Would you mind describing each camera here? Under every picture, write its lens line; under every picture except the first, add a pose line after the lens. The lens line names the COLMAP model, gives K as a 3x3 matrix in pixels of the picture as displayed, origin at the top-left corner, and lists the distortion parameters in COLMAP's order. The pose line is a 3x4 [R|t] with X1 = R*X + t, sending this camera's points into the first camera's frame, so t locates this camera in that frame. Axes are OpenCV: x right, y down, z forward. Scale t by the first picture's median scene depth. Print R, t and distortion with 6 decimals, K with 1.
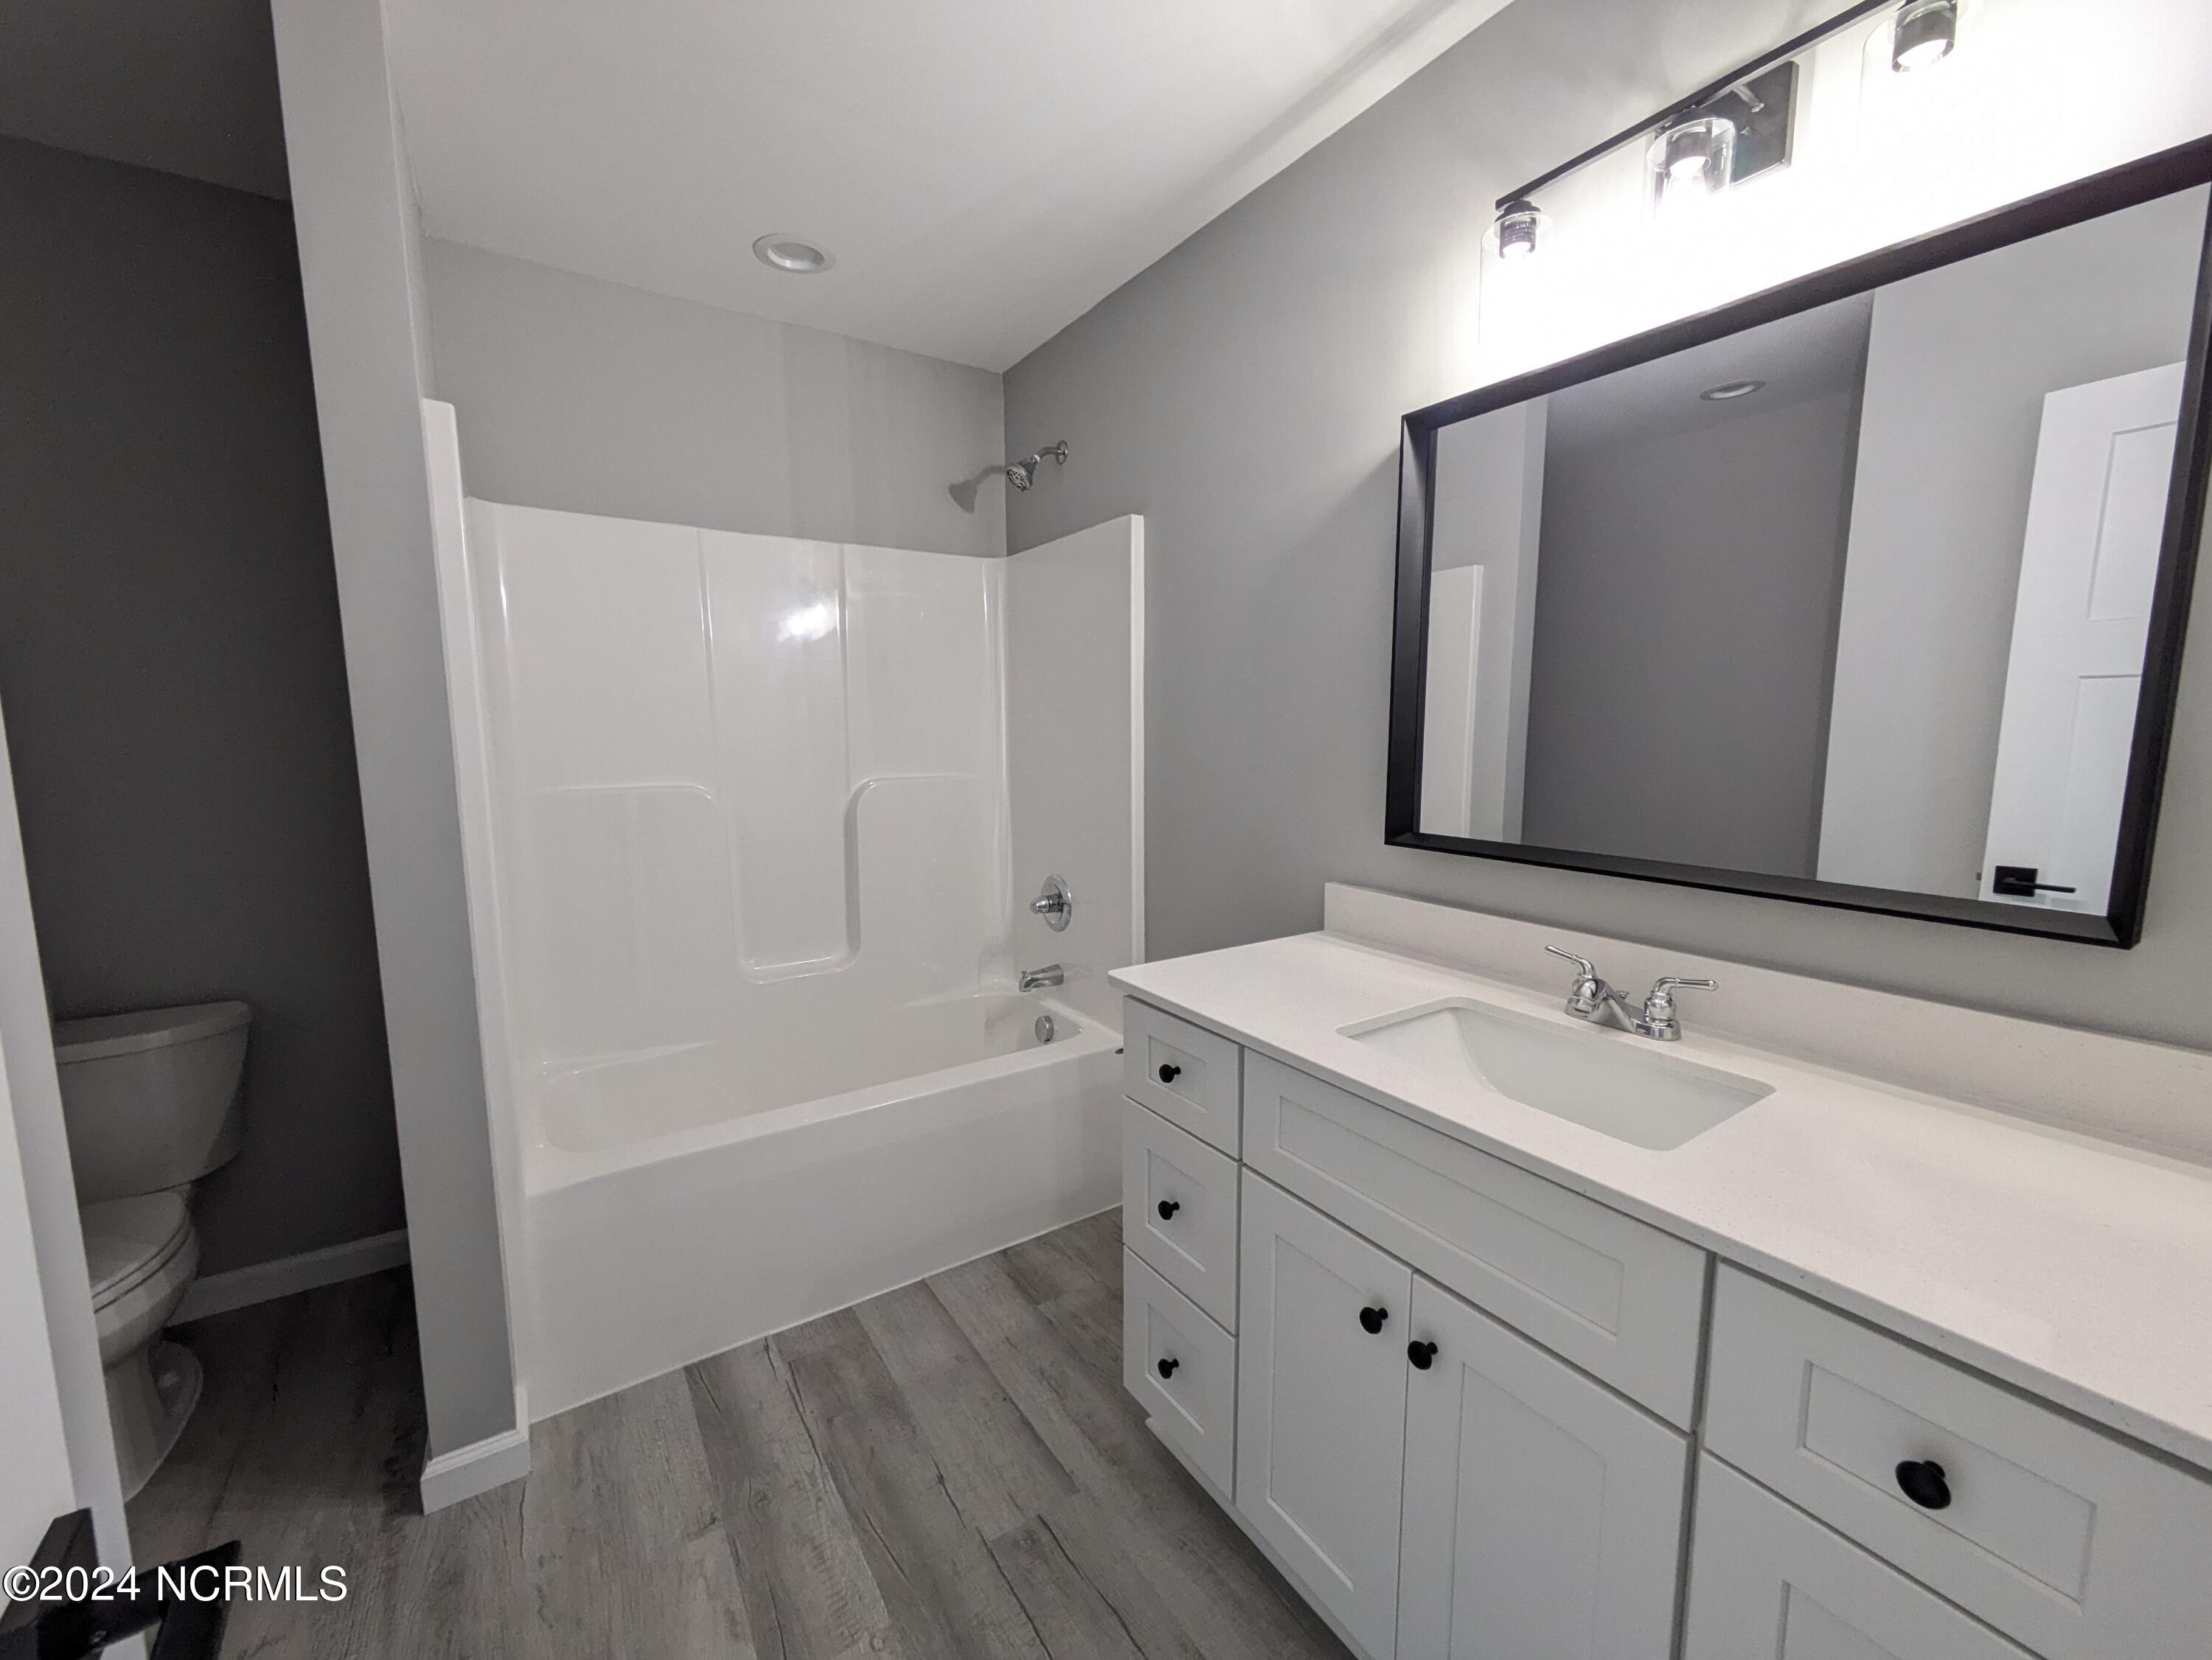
lens RADIAL K [[878.1, 0, 1107.6], [0, 878.1, 832.3], [0, 0, 1]] dist [-0.001003, 0.001728]
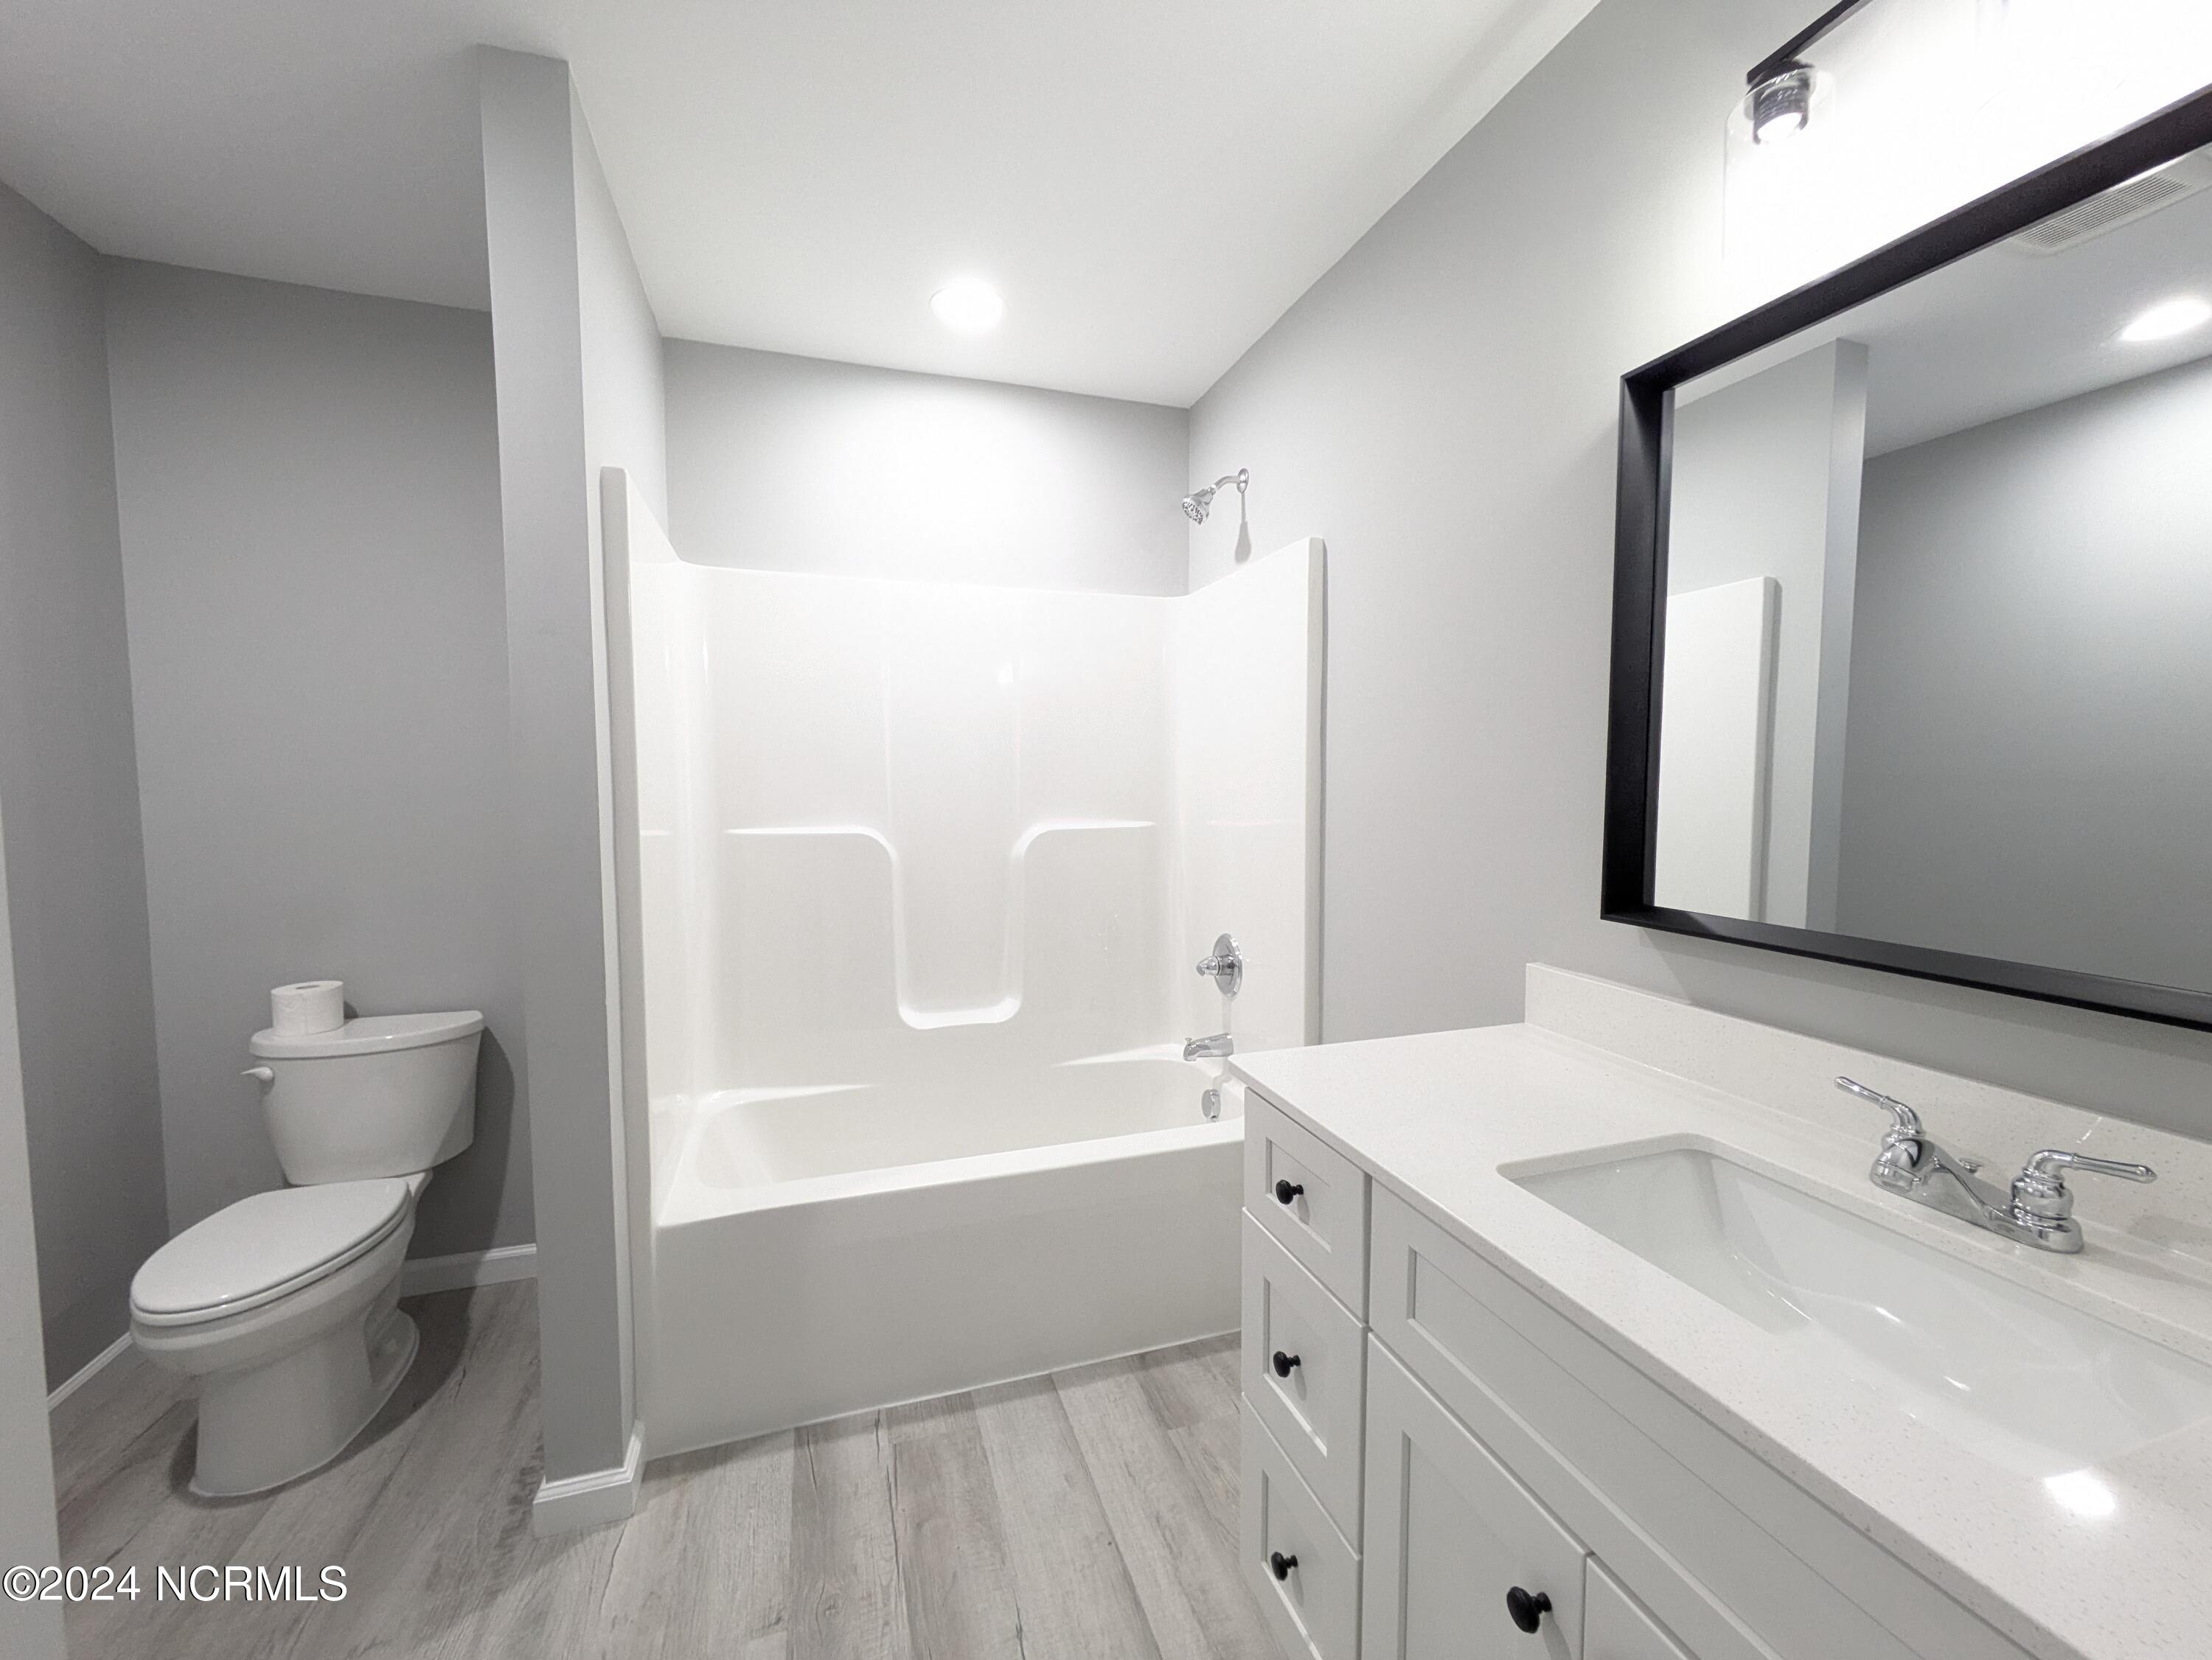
lens RADIAL K [[878.1, 0, 1104.4], [0, 878.1, 831.9], [0, 0, 1]] dist [-0.001003, 0.001728]
pose [[0.963273, 0.019305, -0.267828, 0.105029], [-0.034691, 0.998001, -0.052834, -0.007185], [0.266273, 0.060185, 0.962017, 0.139092]]
